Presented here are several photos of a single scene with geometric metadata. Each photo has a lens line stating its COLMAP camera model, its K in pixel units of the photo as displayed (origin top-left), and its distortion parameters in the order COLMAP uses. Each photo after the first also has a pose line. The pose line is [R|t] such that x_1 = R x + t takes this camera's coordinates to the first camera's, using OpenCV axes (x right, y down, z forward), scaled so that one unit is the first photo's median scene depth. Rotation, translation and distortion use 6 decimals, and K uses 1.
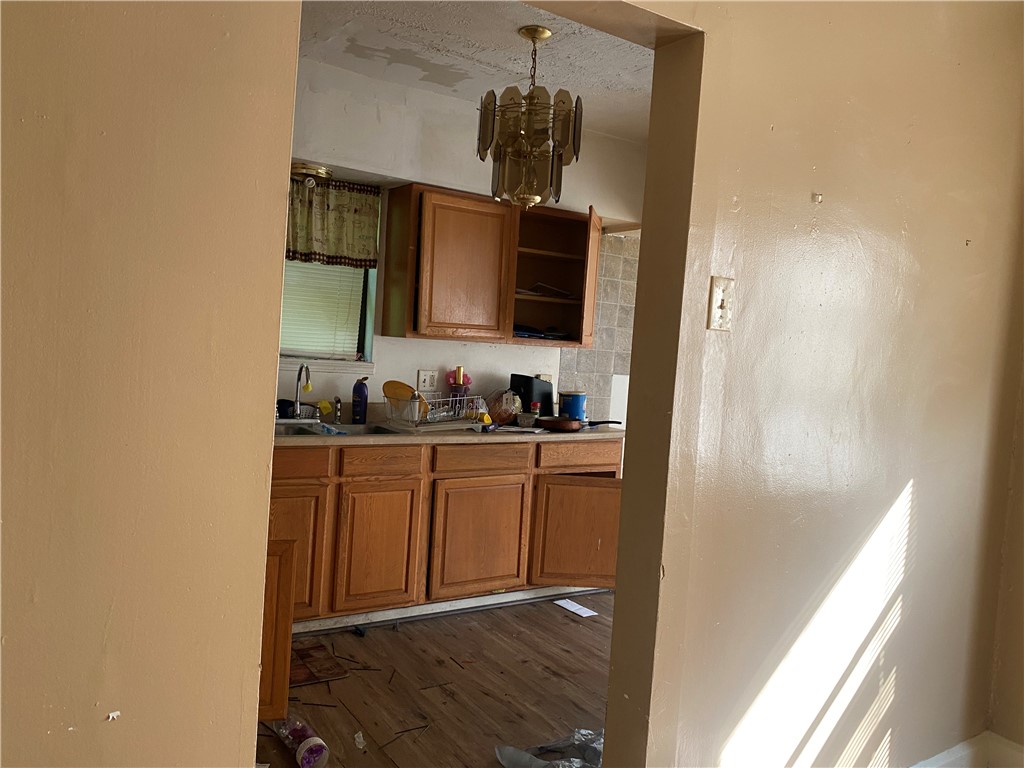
lens RADIAL K [[742.8, 0, 511.3], [0, 742.8, 381.8], [0, 0, 1]] dist [-0.008235, -0.005655]
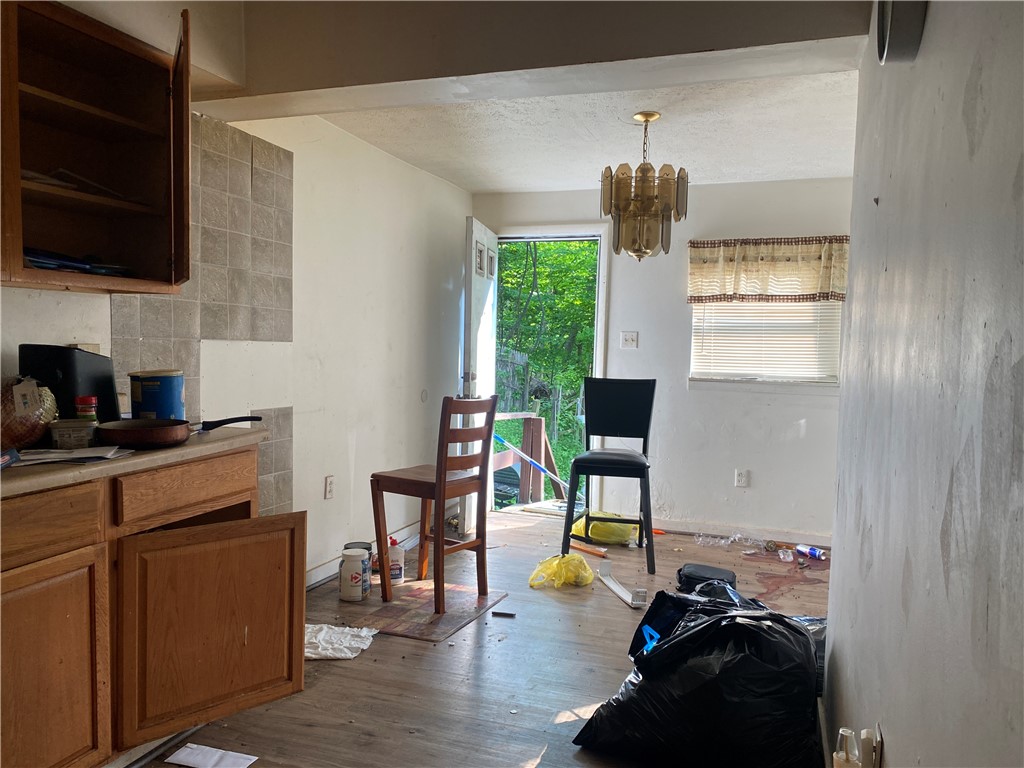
lens RADIAL K [[742.8, 0, 517.2], [0, 742.8, 388.3], [0, 0, 1]] dist [-0.008235, -0.005655]
pose [[0.772104, -0.085796, 0.629678, -0.061645], [0.053613, 0.996106, 0.069984, 0.001946], [-0.633231, -0.020275, 0.773697, 0.426429]]
